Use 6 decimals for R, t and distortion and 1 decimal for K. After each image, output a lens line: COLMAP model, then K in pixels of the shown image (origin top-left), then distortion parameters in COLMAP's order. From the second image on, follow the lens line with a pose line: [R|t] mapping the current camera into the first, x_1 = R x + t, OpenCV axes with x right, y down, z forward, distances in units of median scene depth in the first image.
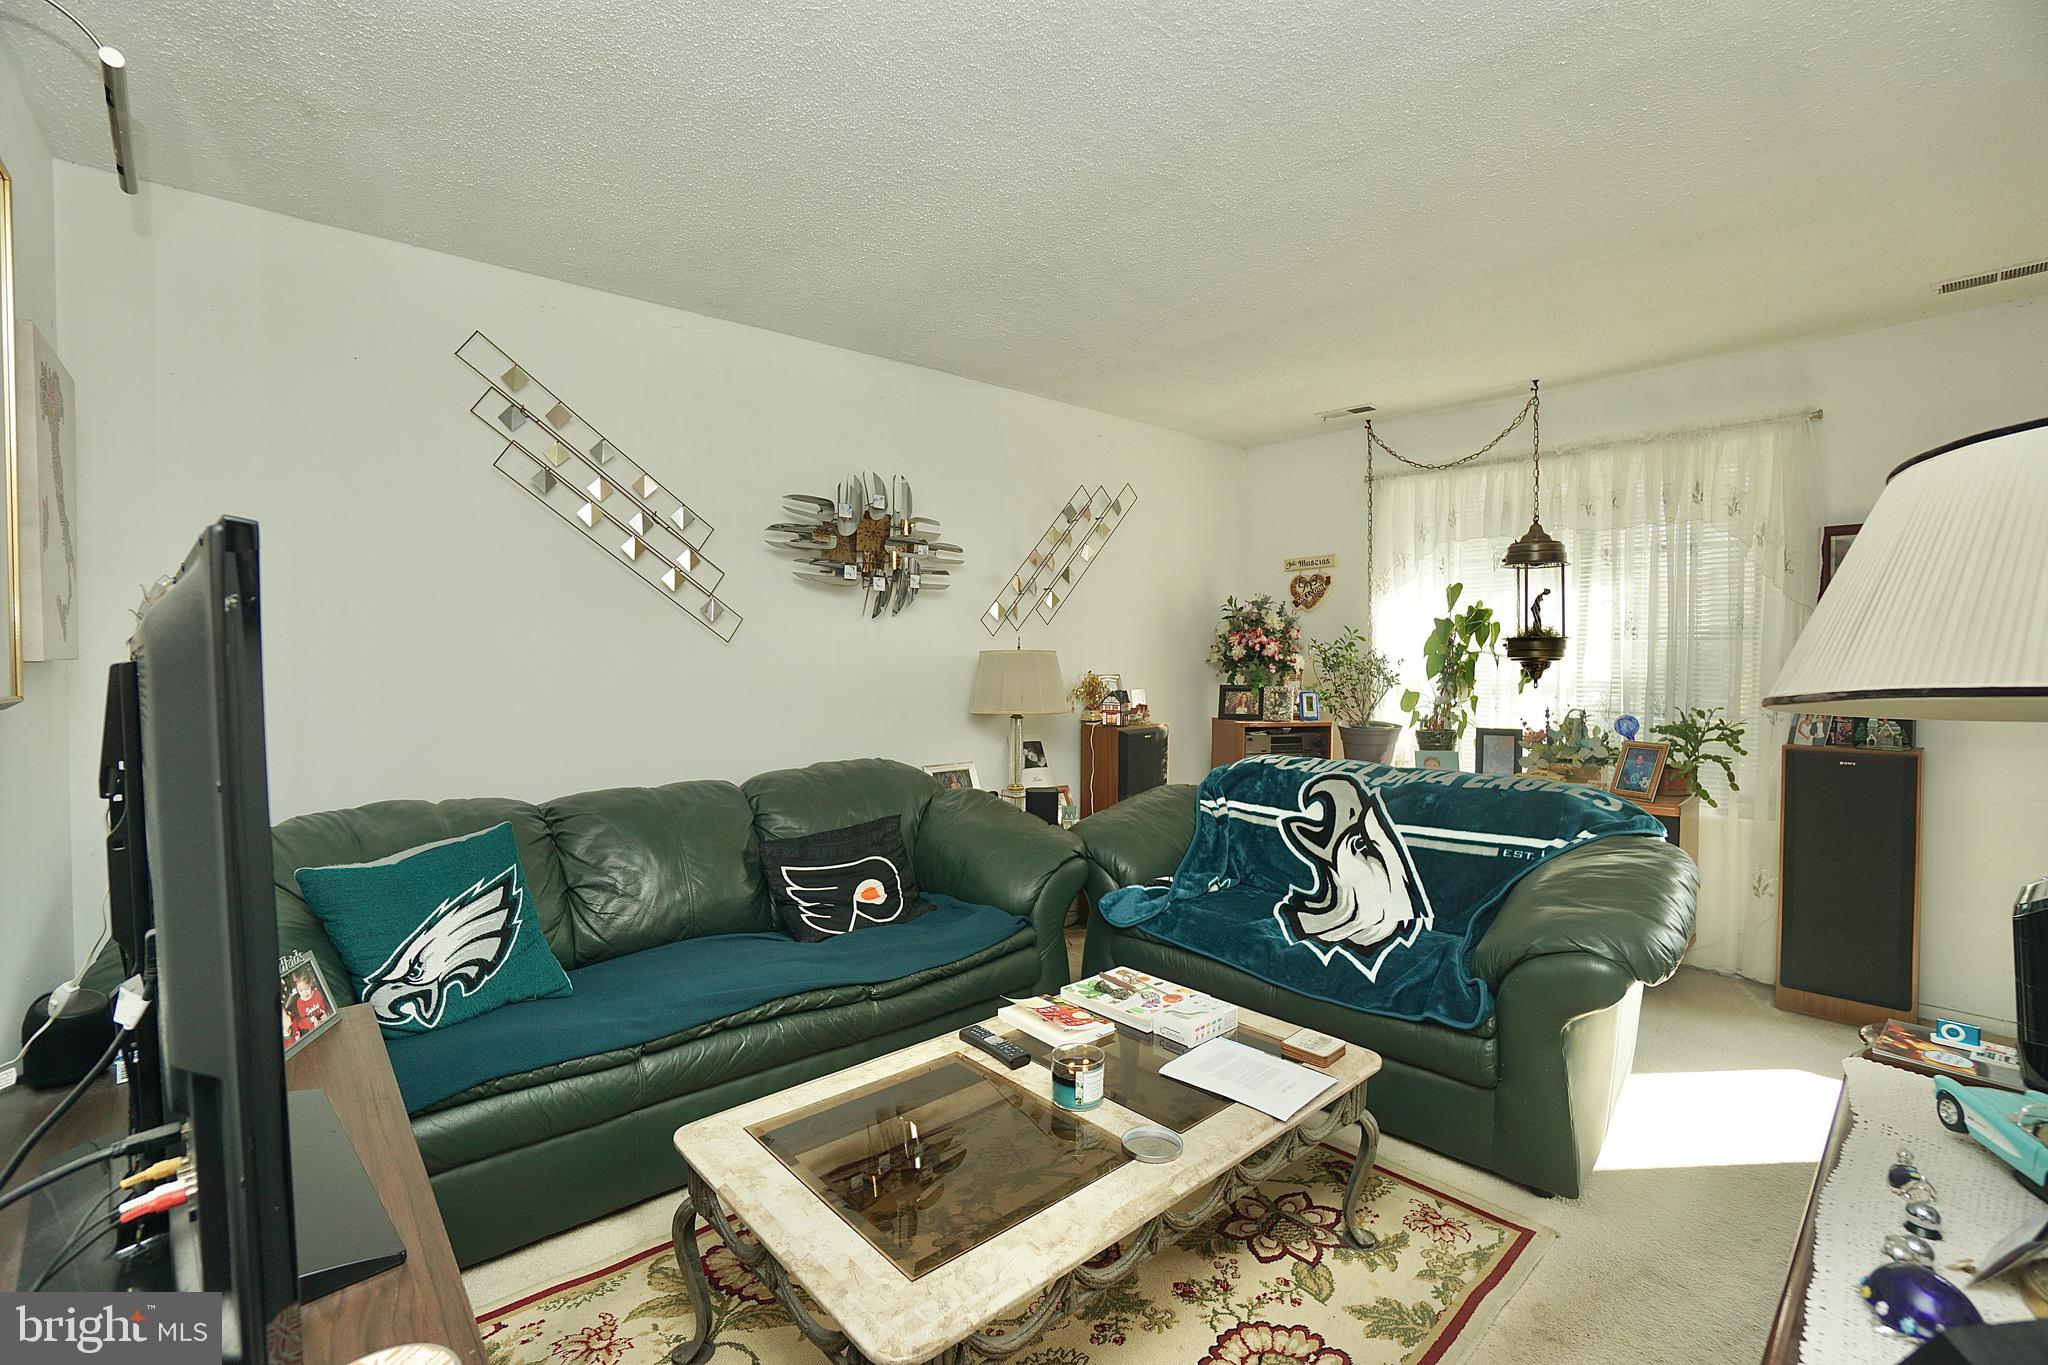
lens RADIAL K [[899.0, 0, 1012.1], [0, 899.0, 686.7], [0, 0, 1]] dist [-0.053822, 0.017526]
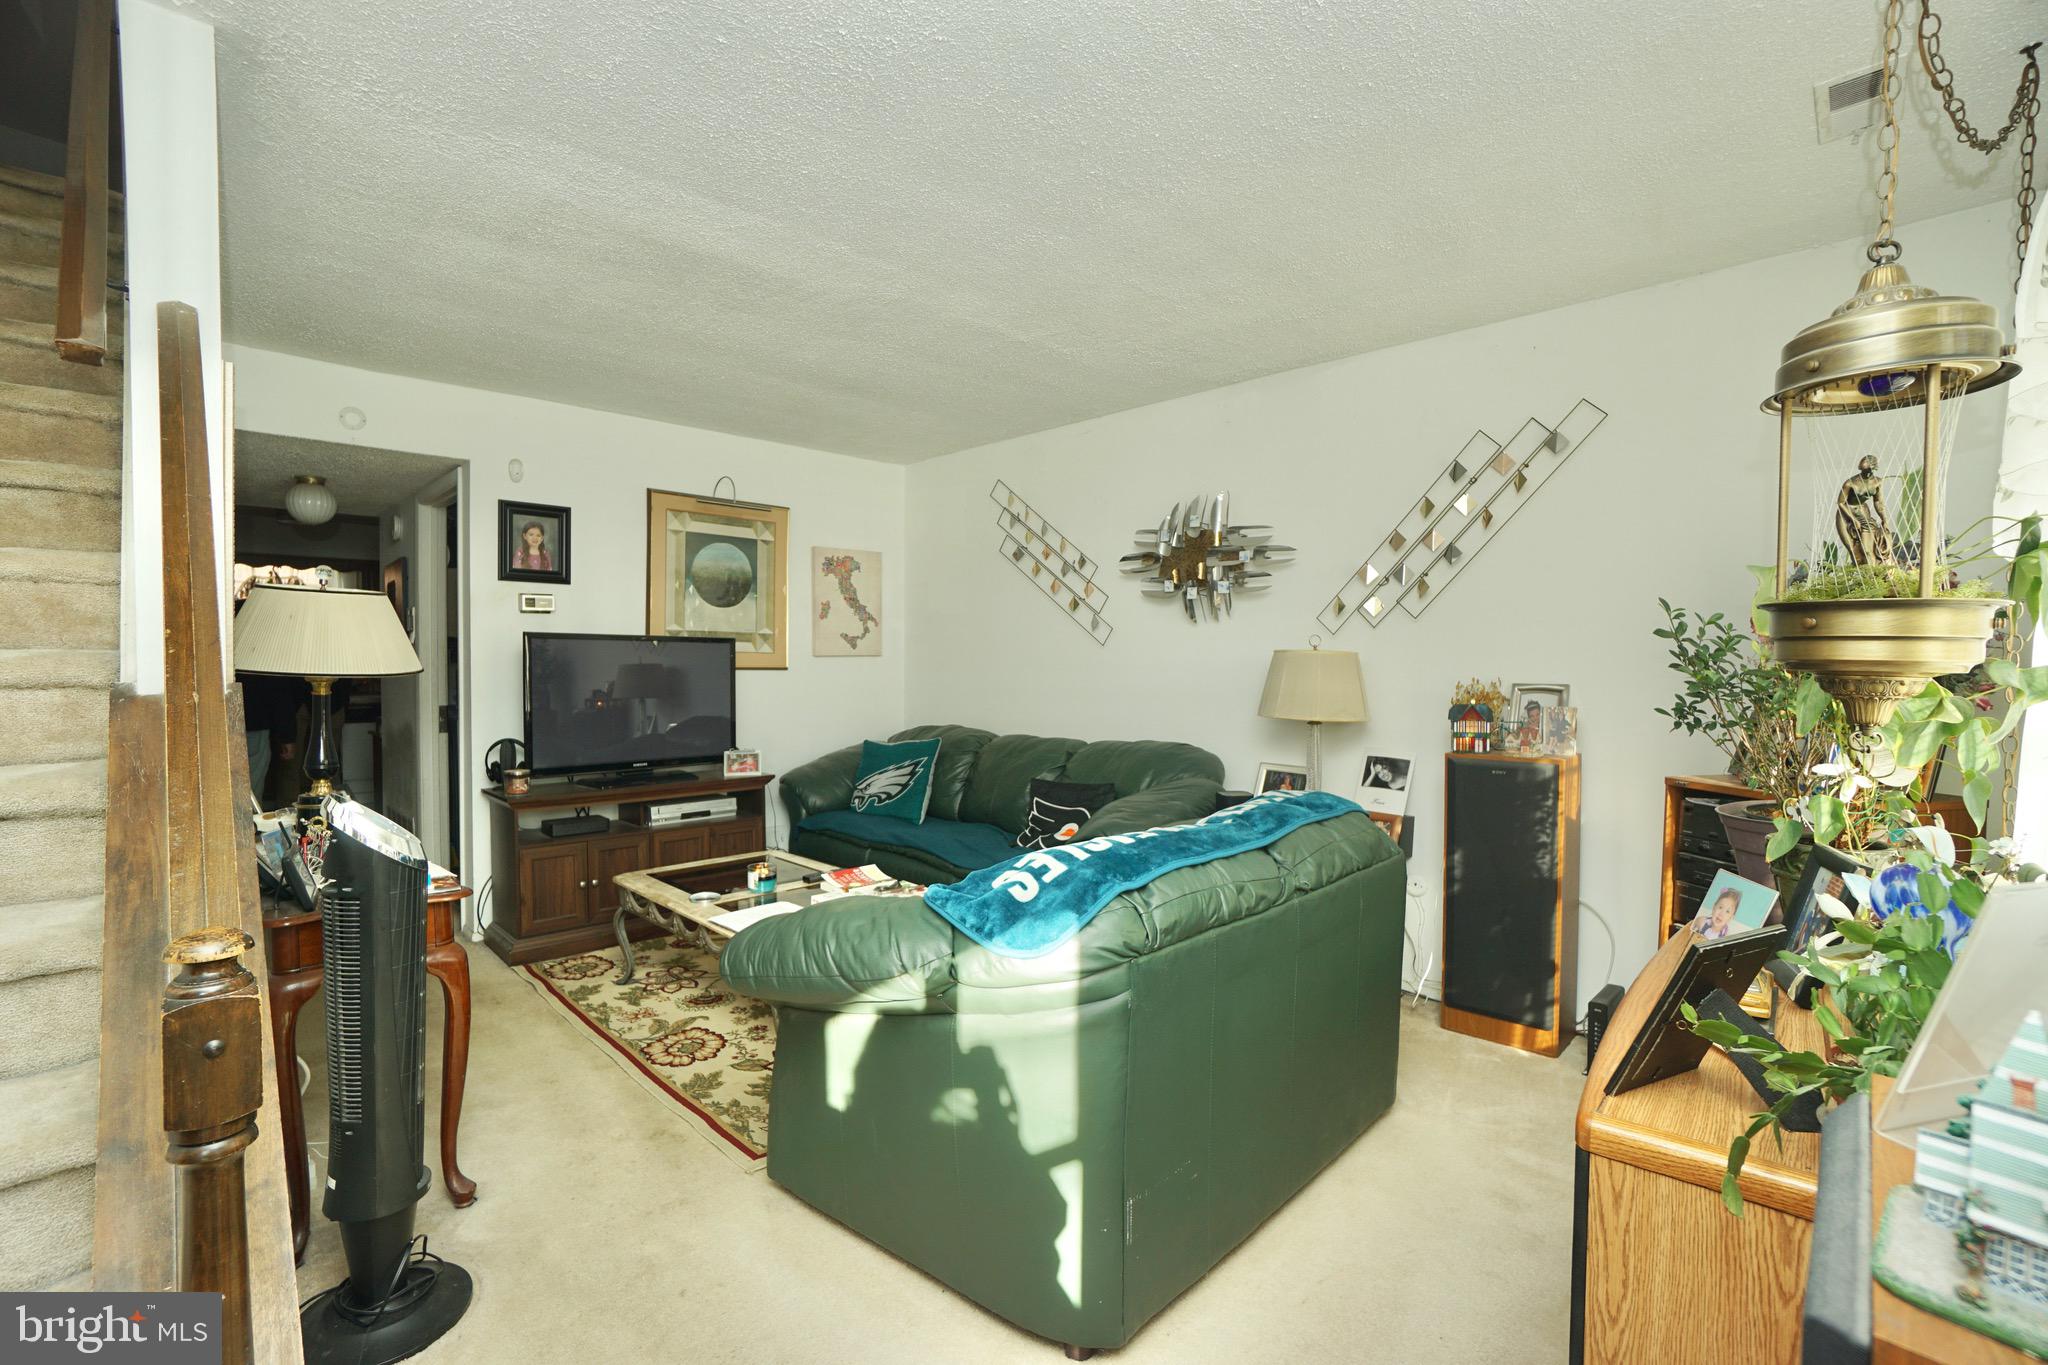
lens RADIAL K [[899.0, 0, 1020.7], [0, 899.0, 687.3], [0, 0, 1]] dist [-0.053822, 0.017526]
pose [[0.066139, 0.040406, -0.996992, 1.059986], [-0.031635, 0.998762, 0.038380, -0.032727], [0.997309, 0.029001, 0.067335, 0.752673]]
